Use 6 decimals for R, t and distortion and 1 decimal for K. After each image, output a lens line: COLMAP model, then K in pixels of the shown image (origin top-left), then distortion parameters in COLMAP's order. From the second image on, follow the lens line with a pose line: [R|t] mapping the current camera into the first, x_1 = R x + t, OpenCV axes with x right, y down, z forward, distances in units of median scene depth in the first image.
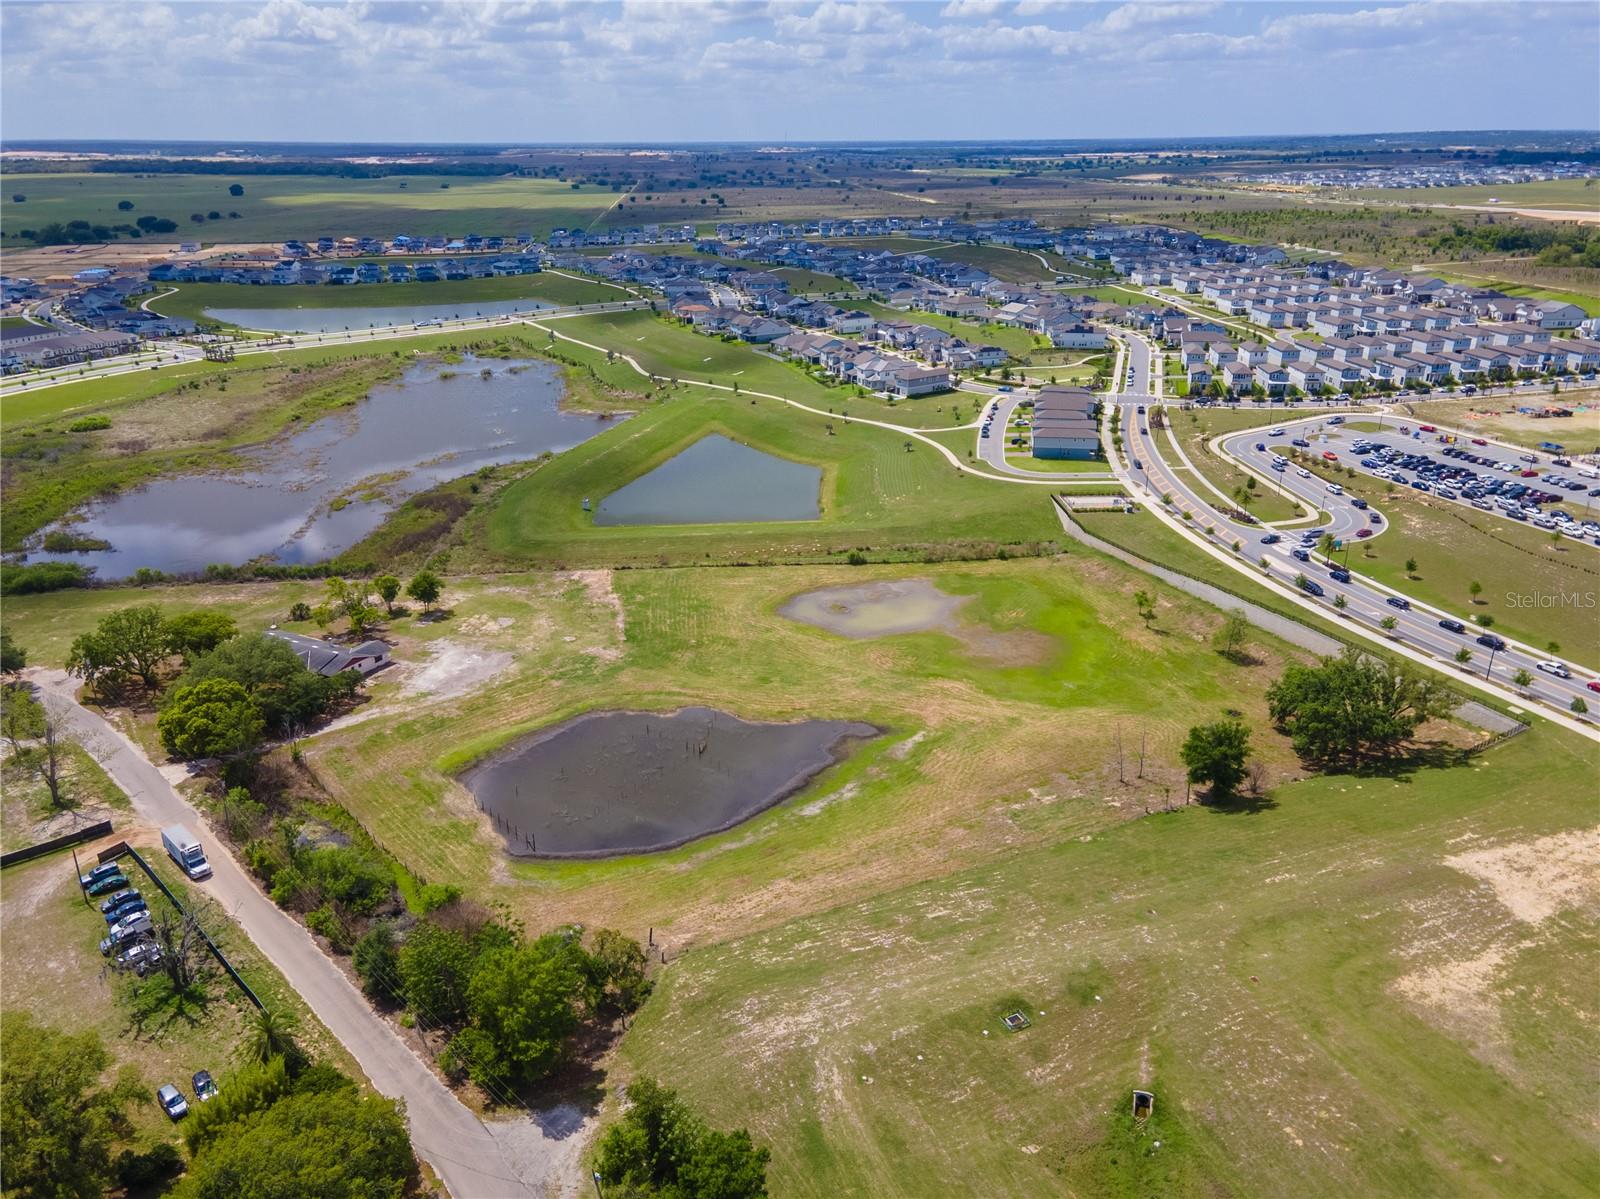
lens RADIAL K [[1166.2, 0, 793.5], [0, 1166.2, 596.4], [0, 0, 1]] dist [0.020616, 0.049019]
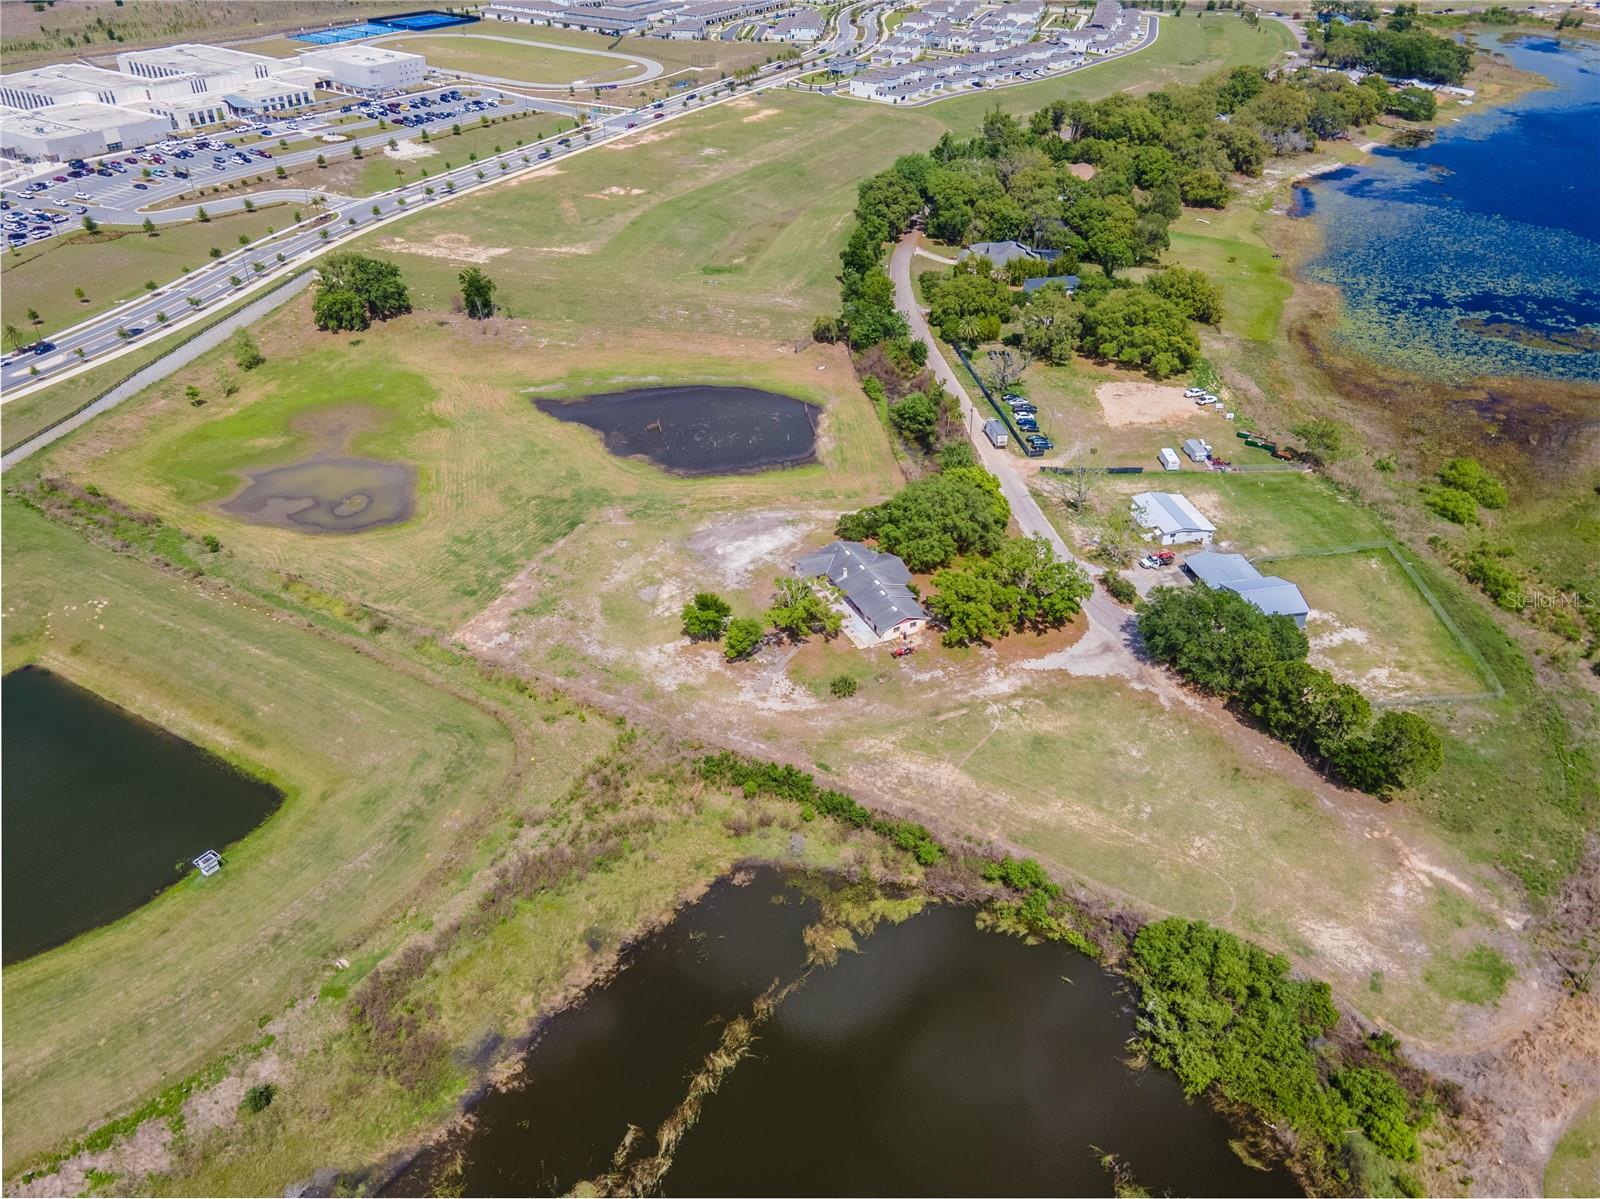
lens RADIAL K [[1166.2, 0, 793.5], [0, 1166.2, 596.4], [0, 0, 1]] dist [0.020616, 0.049019]
pose [[-0.814734, -0.328284, 0.477952, -0.821115], [0.206458, 0.606024, 0.768186, -0.674923], [-0.541834, 0.724544, -0.425972, 1.451749]]
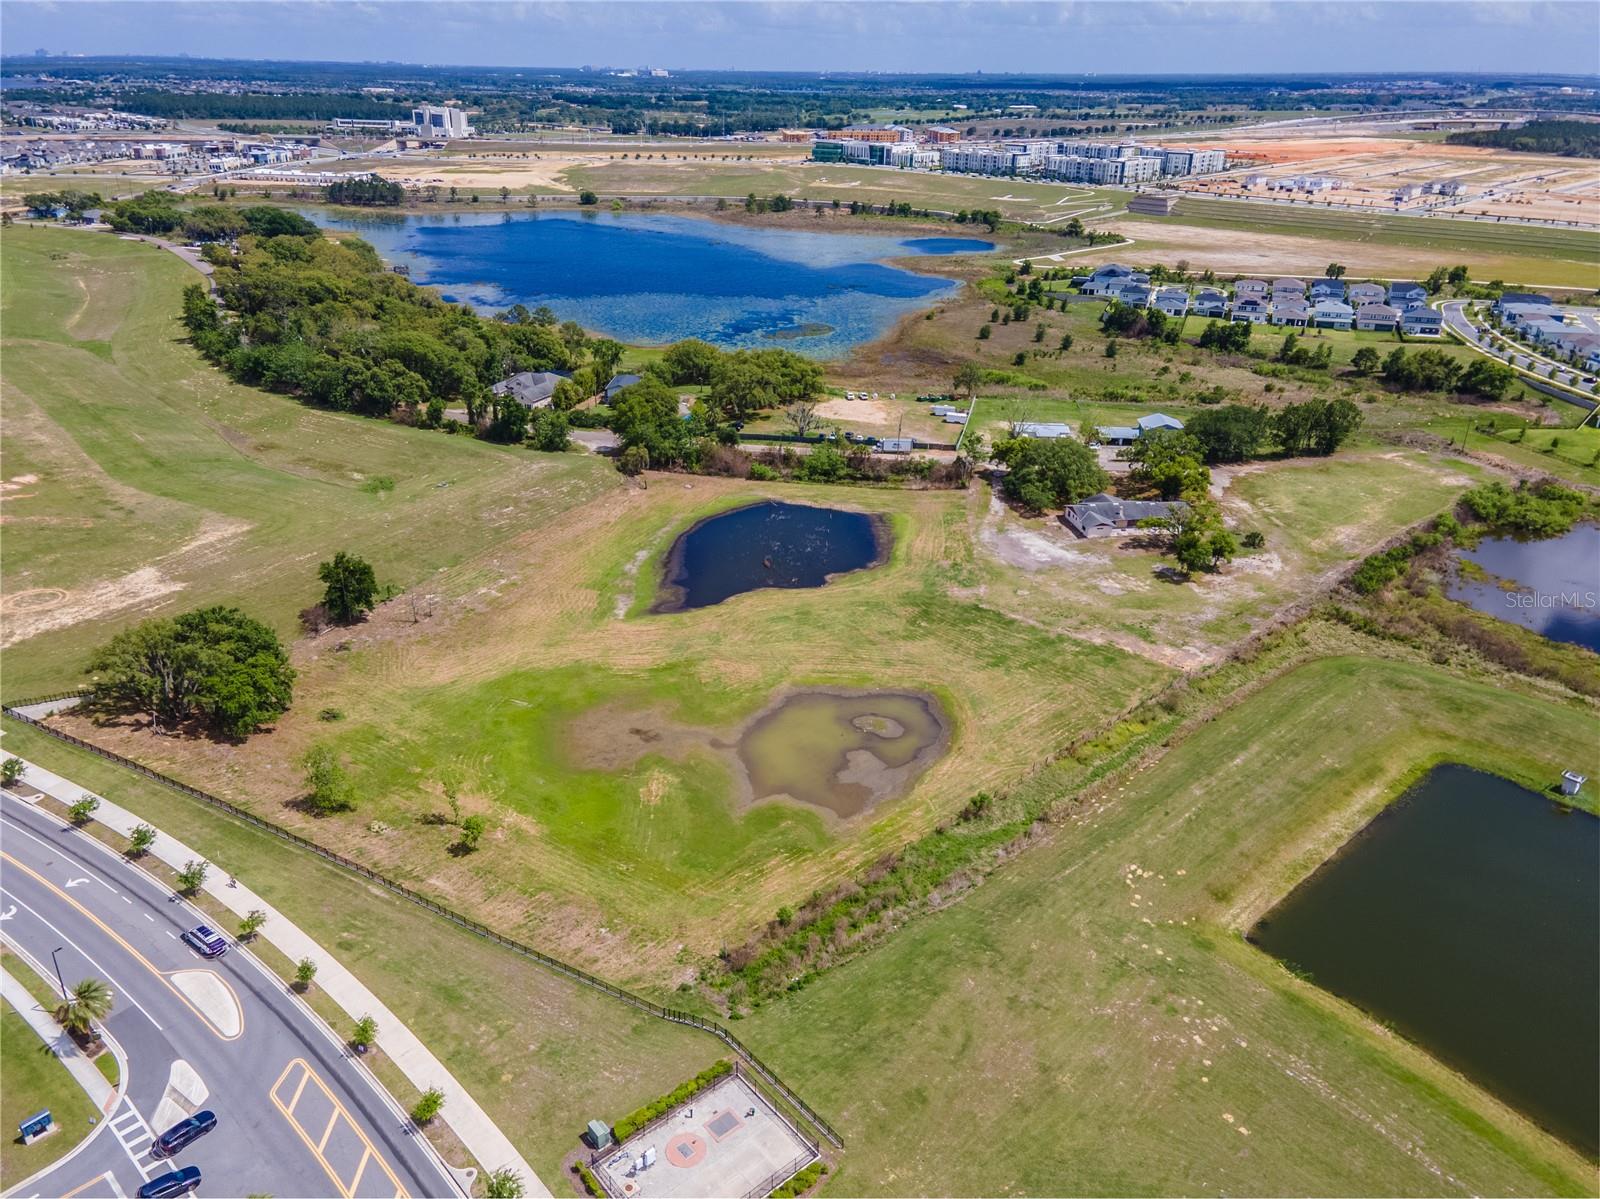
lens RADIAL K [[1166.2, 0, 793.5], [0, 1166.2, 596.4], [0, 0, 1]] dist [0.020616, 0.049019]
pose [[-0.790734, 0.251159, -0.558264, 0.532676], [-0.229324, 0.724015, 0.650548, -0.584520], [0.567583, 0.642434, -0.514907, 1.489562]]
